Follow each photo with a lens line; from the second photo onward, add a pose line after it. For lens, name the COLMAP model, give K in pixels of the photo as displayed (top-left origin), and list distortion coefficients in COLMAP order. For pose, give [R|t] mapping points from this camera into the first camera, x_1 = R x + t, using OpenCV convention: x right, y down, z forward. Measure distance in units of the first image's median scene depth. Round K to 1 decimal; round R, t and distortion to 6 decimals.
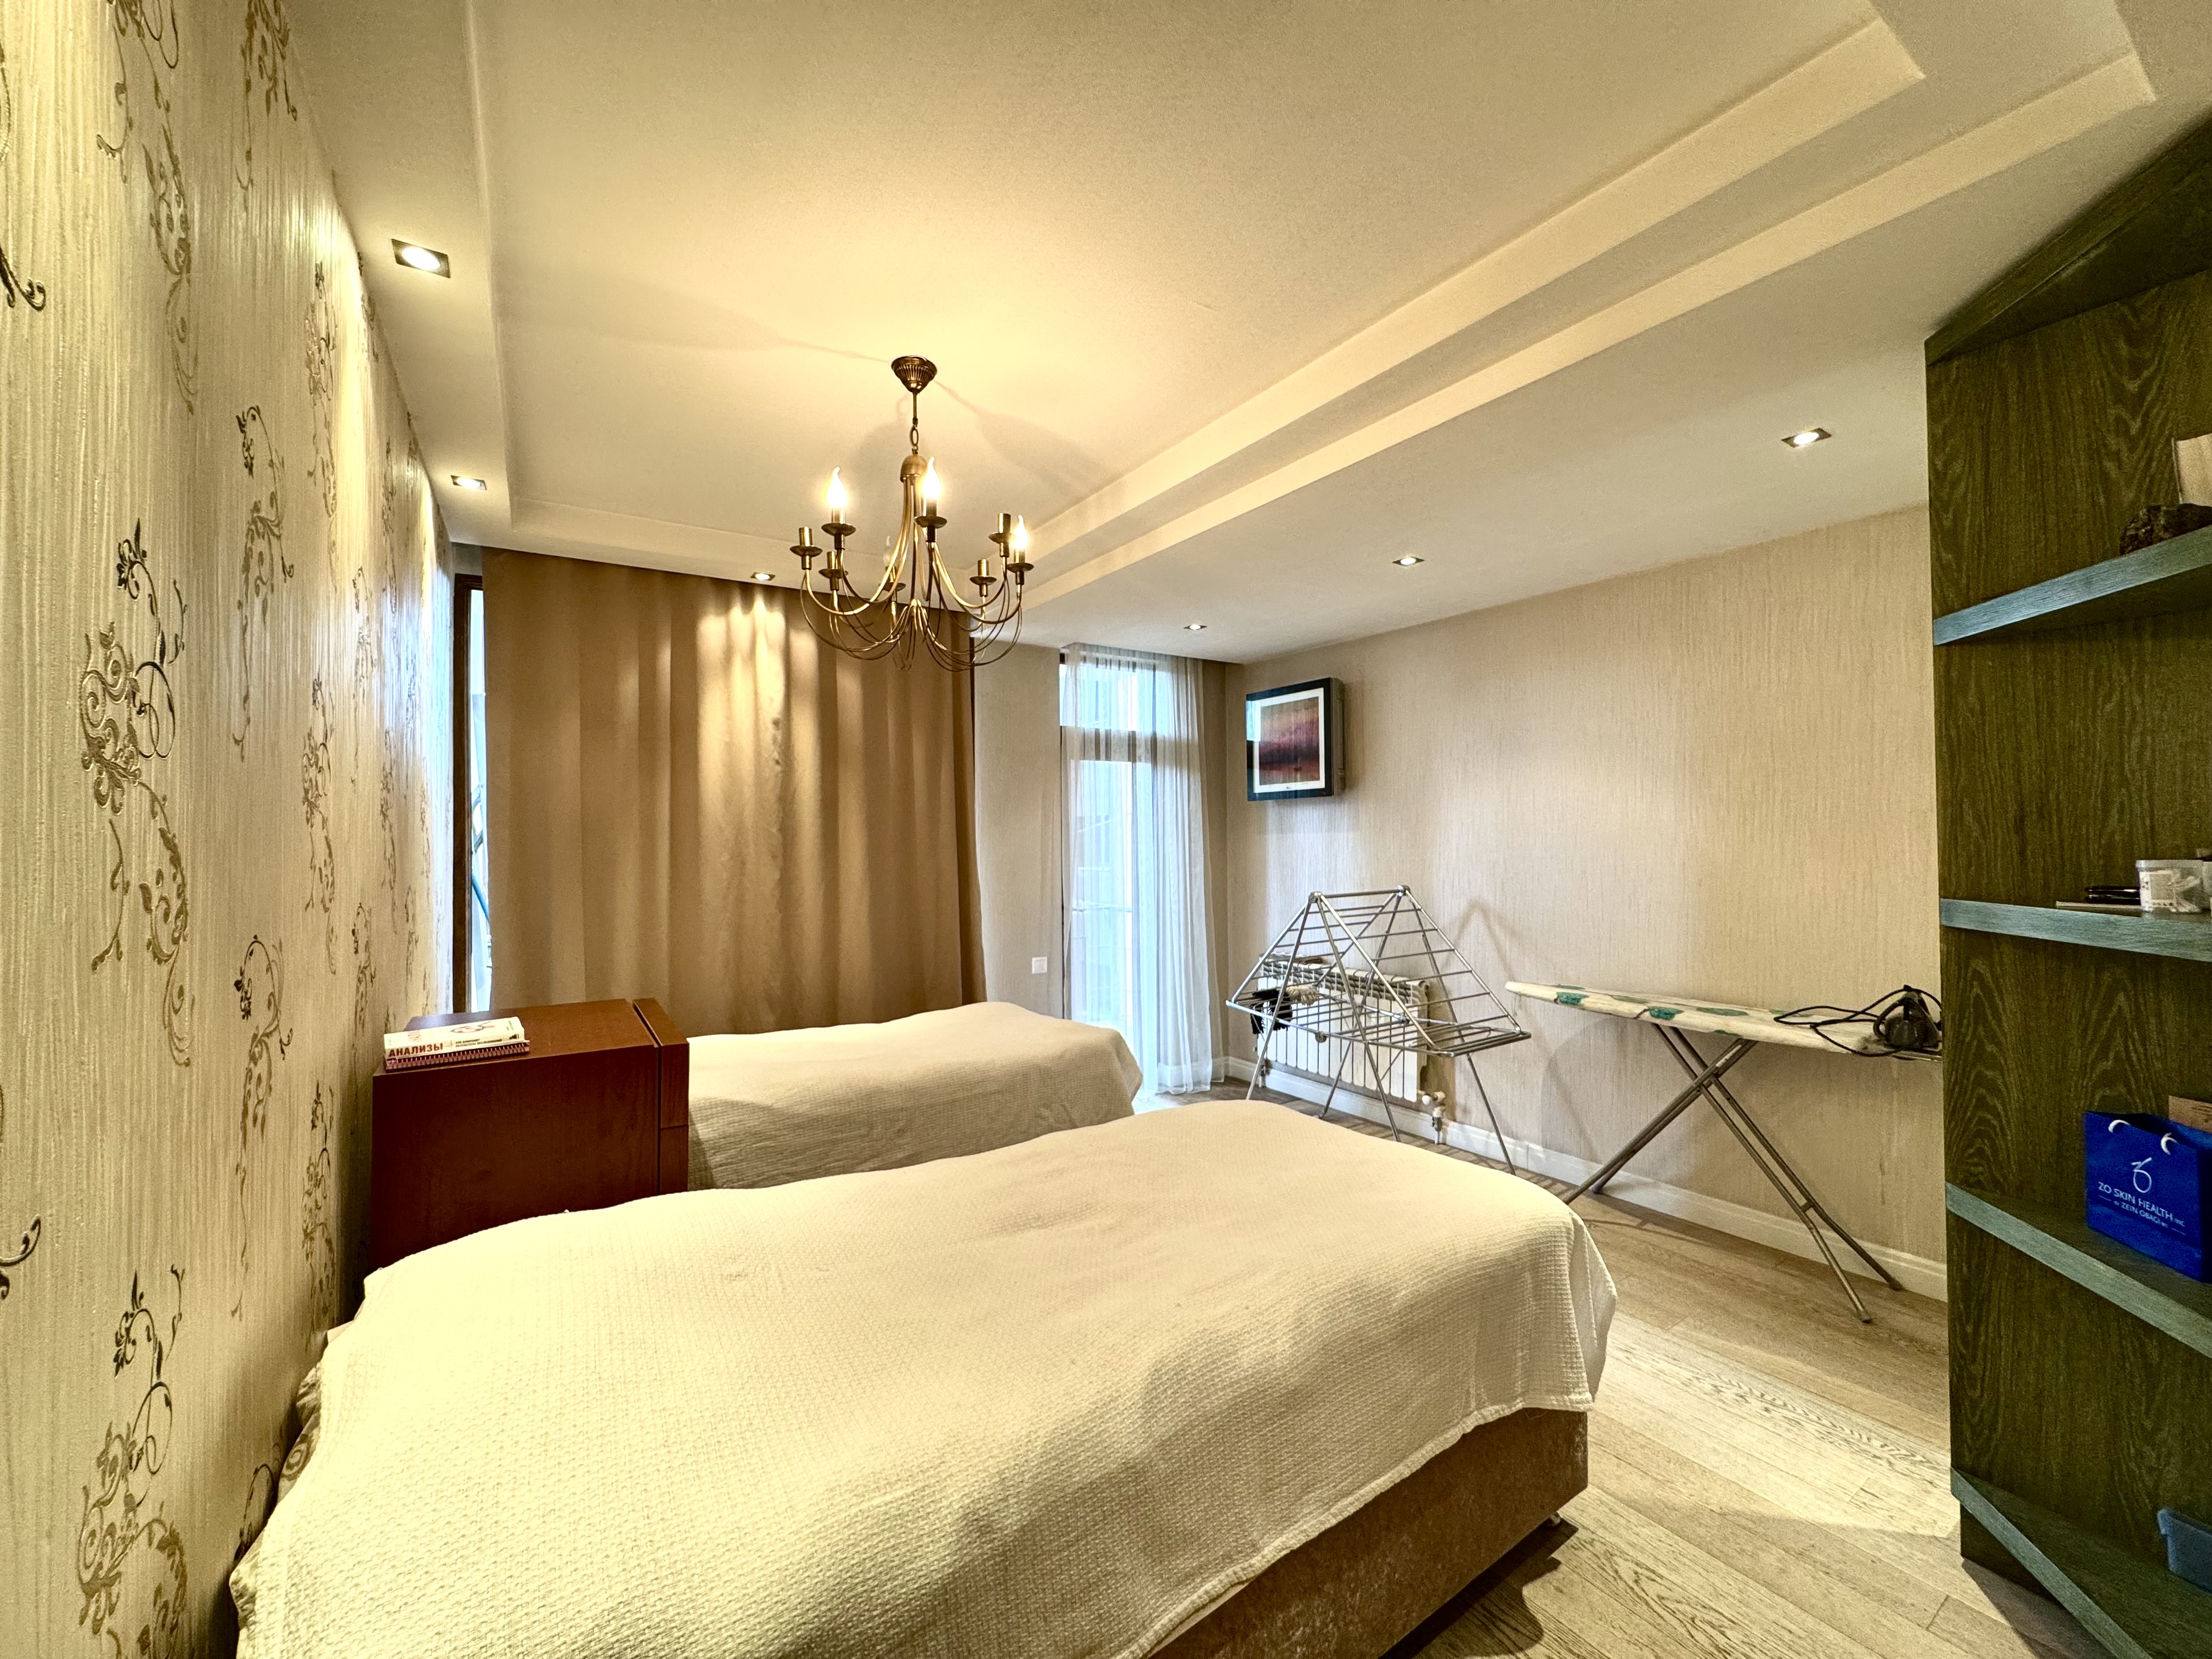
lens RADIAL K [[884.1, 0, 1106.0], [0, 884.1, 829.5], [0, 0, 1]] dist [-0.000406, 0.000240]
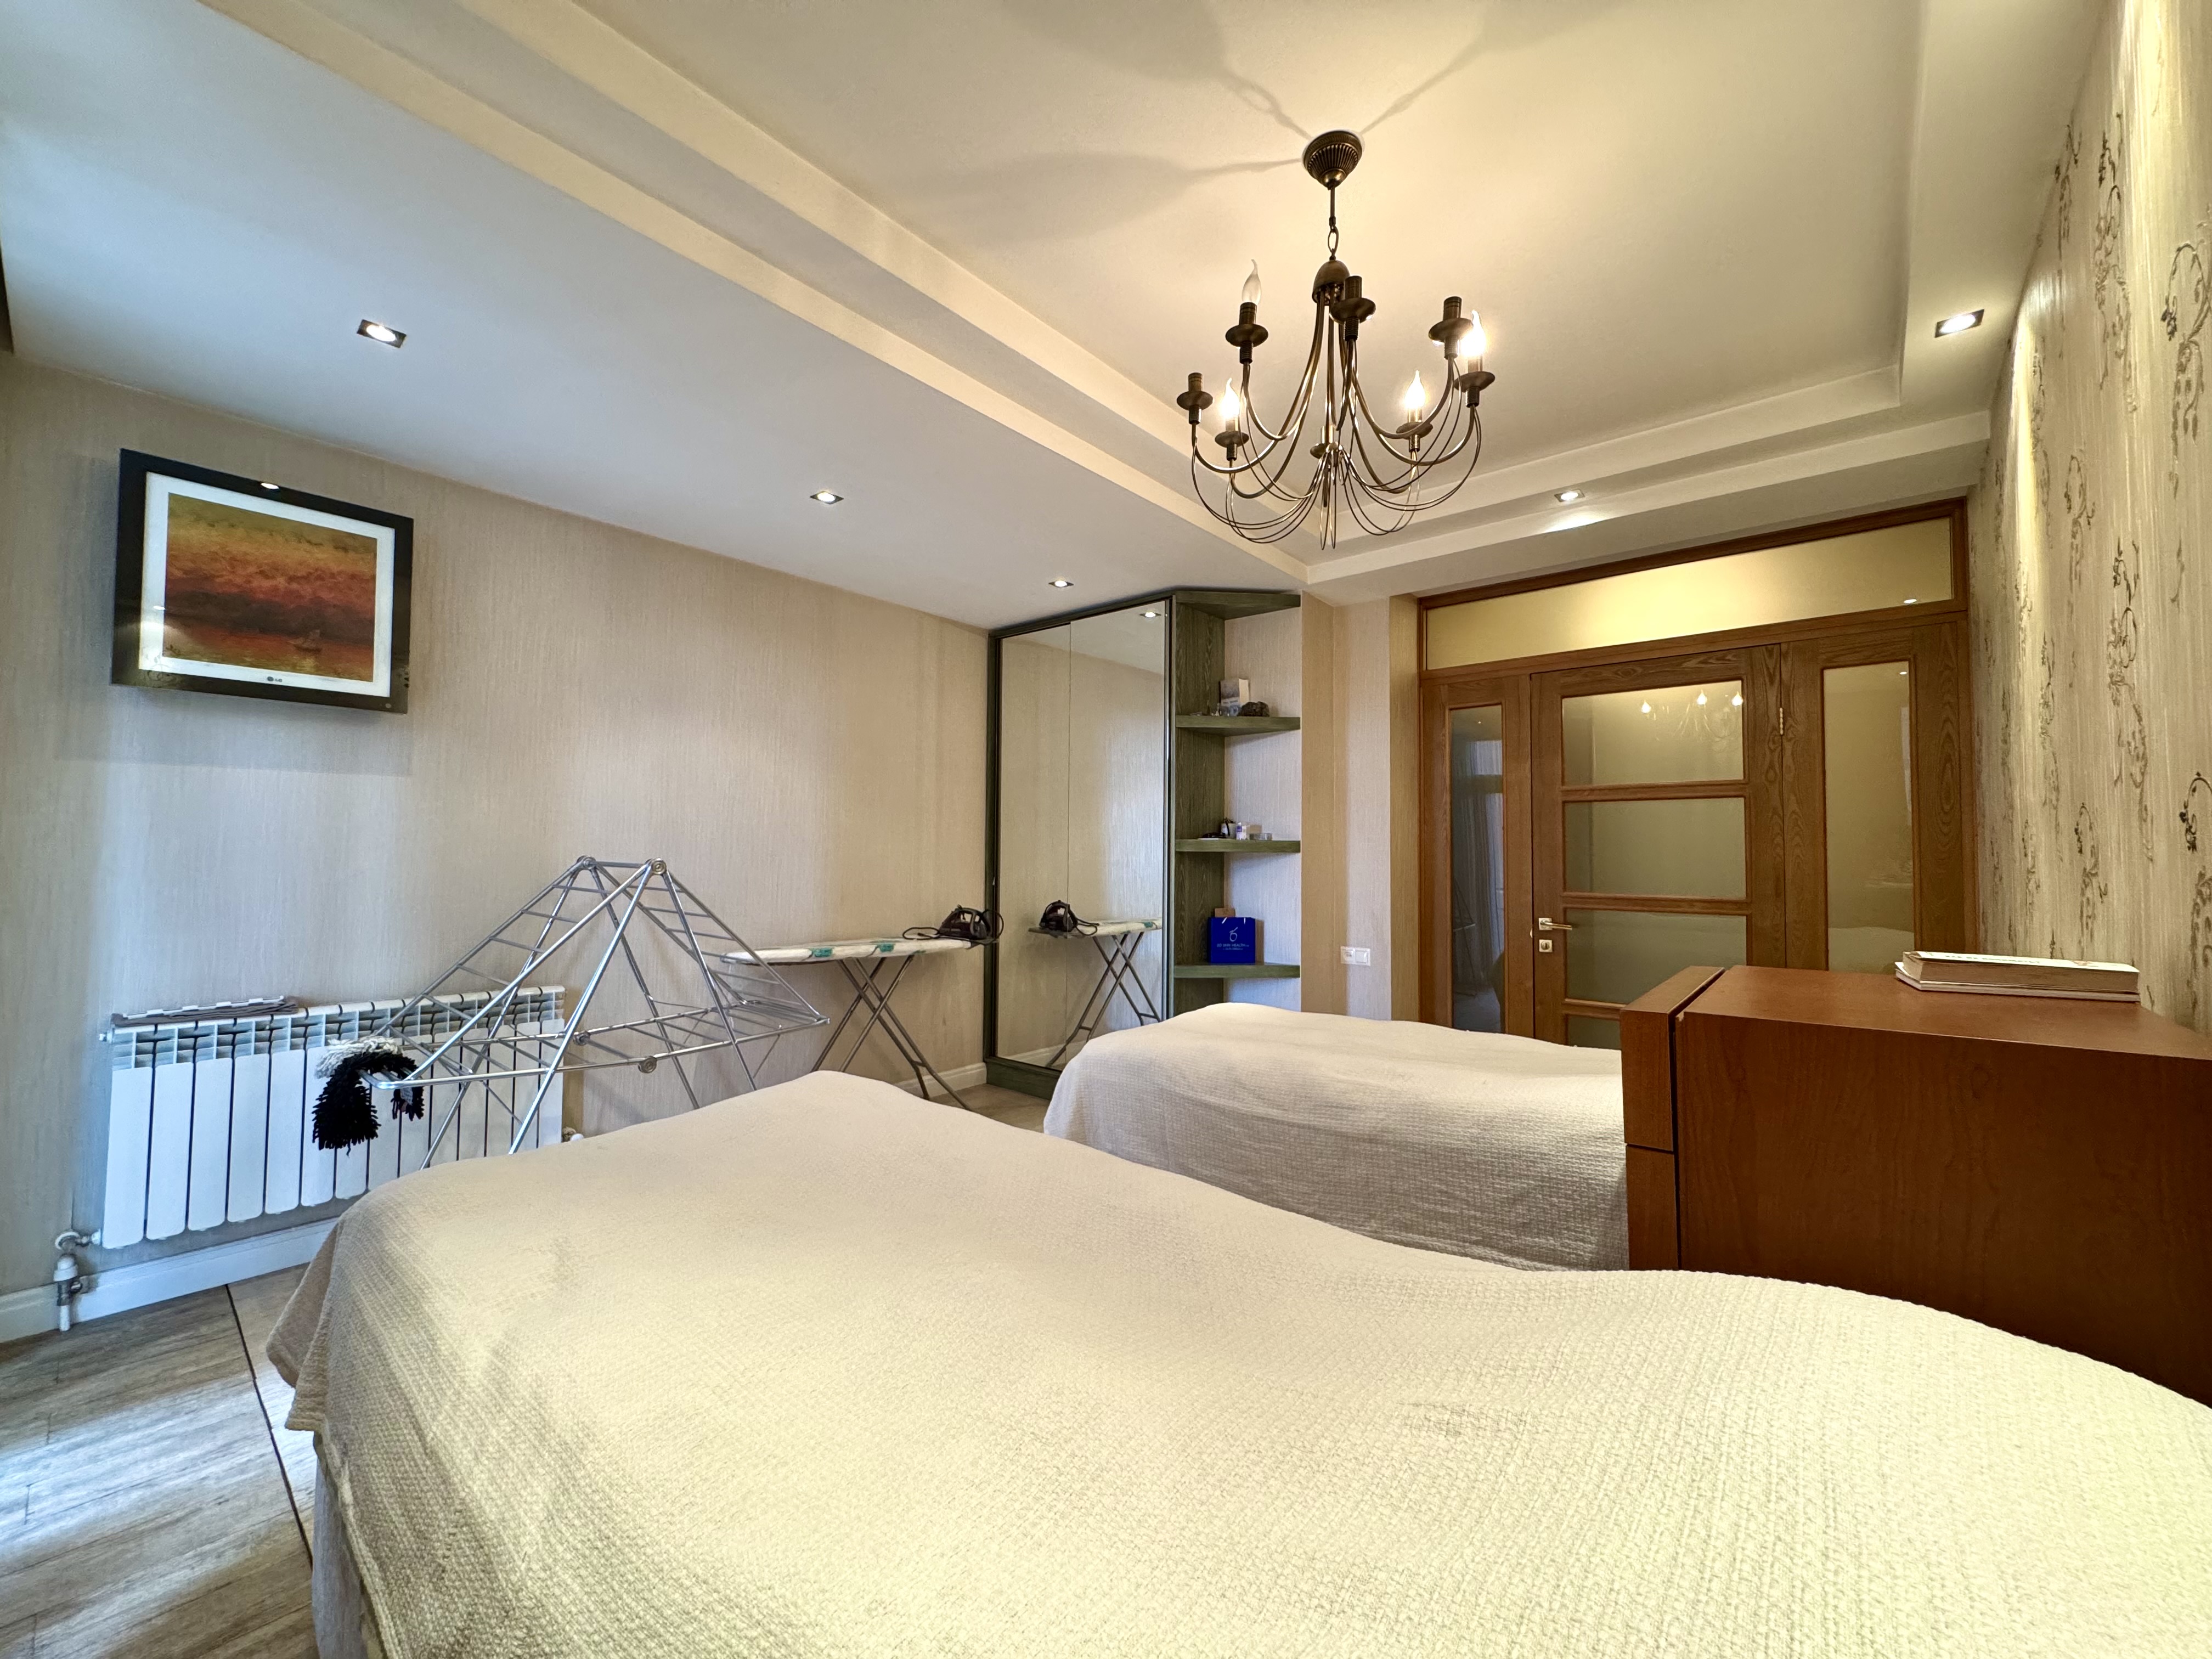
lens RADIAL K [[884.1, 0, 1106.0], [0, 884.1, 829.5], [0, 0, 1]] dist [-0.000406, 0.000240]
pose [[-0.280308, 0.051928, 0.958505, -0.680852], [-0.006736, 0.998405, -0.056060, 0.107647], [-0.959887, -0.022170, -0.279511, 1.062266]]
